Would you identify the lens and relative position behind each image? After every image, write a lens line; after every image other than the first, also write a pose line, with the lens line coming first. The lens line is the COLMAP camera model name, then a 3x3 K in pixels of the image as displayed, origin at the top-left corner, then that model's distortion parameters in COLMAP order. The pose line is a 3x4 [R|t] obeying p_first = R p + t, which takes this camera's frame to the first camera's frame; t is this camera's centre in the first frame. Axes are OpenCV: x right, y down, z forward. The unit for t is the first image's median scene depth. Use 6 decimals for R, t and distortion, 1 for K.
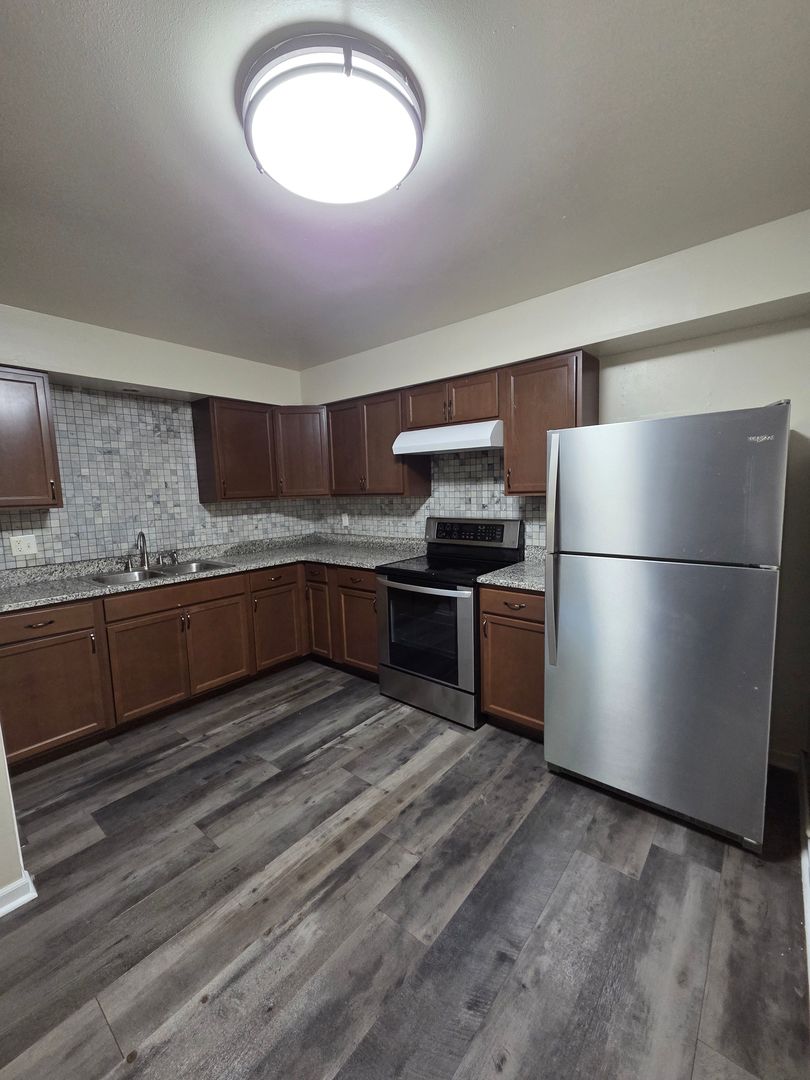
lens RADIAL K [[448.6, 0, 405.0], [0, 448.6, 540.0], [0, 0, 1]] dist [-0.001375, -0.000120]
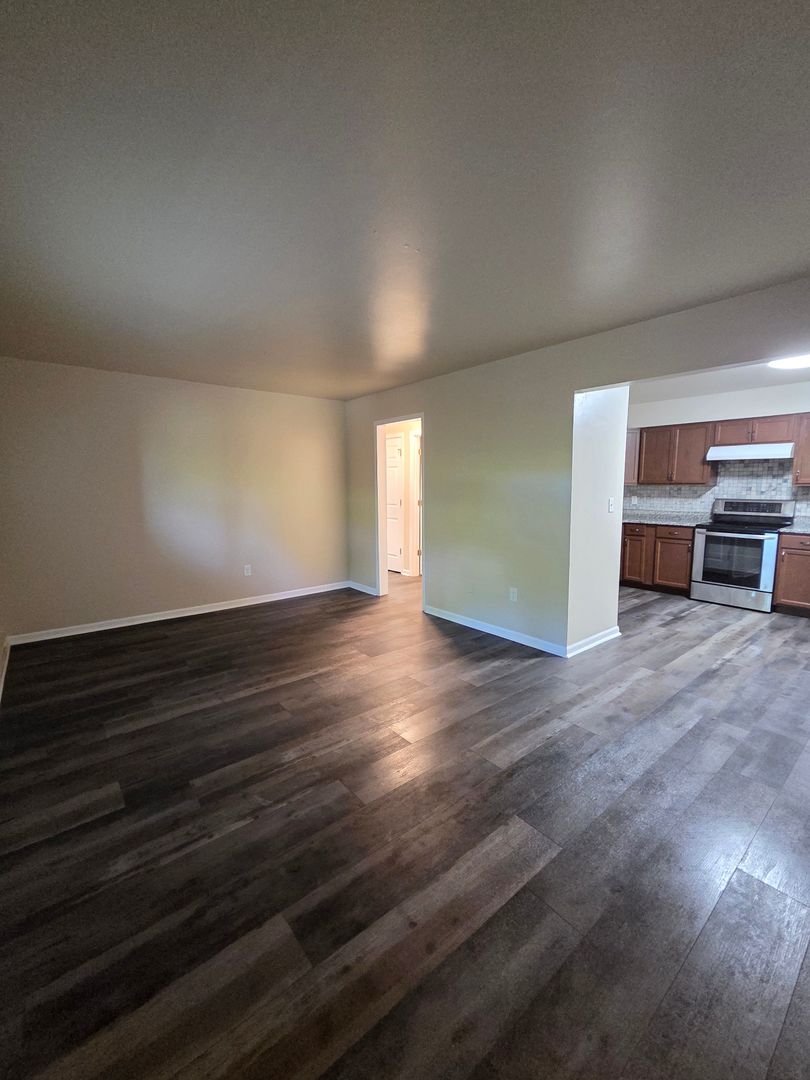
lens RADIAL K [[448.6, 0, 405.0], [0, 448.6, 540.0], [0, 0, 1]] dist [-0.001375, -0.000120]
pose [[0.979898, 0.050996, -0.192873, -0.939848], [-0.048625, 0.998672, 0.017010, 0.163074], [0.193485, -0.007290, 0.981076, -1.049638]]
